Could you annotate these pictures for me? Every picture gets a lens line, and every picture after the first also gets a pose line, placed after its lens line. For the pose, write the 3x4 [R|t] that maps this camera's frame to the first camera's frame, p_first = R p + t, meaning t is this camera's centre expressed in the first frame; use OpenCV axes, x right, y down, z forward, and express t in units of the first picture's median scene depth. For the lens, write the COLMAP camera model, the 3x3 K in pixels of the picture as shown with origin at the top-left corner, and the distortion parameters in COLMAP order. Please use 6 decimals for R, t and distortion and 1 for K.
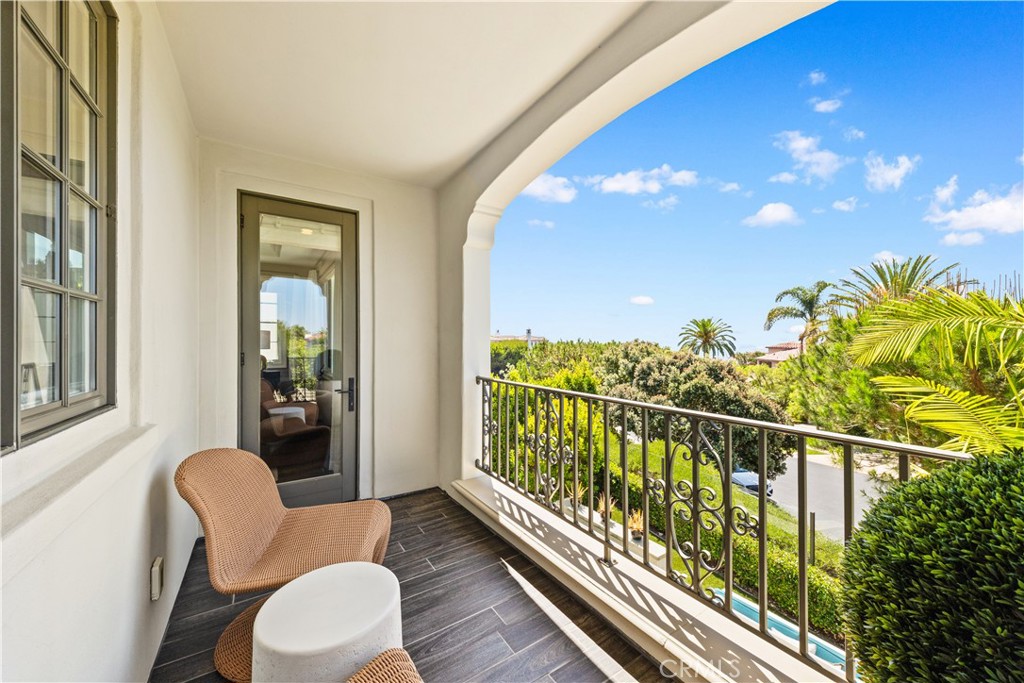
lens RADIAL K [[381.8, 0, 512.0], [0, 381.8, 341.5], [0, 0, 1]] dist [-0.007146, 0.000159]
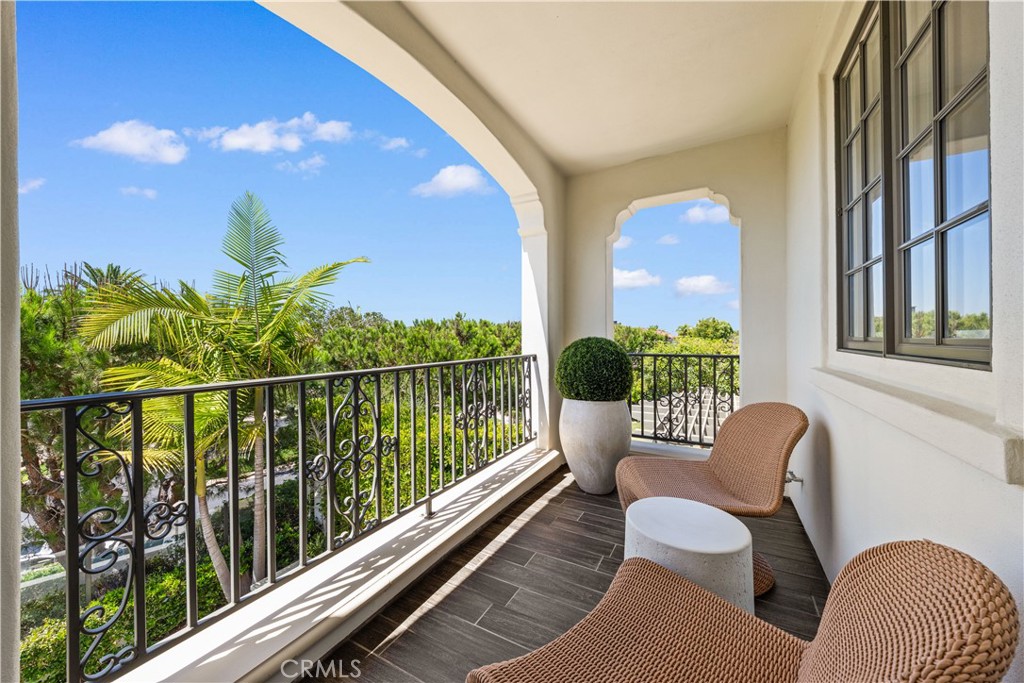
lens RADIAL K [[381.8, 0, 512.0], [0, 381.8, 341.5], [0, 0, 1]] dist [-0.007146, 0.000159]
pose [[-0.486912, -0.016180, 0.873301, -0.754085], [-0.003662, 0.999857, 0.016483, 0.061990], [-0.873443, 0.004828, -0.486902, 1.239885]]
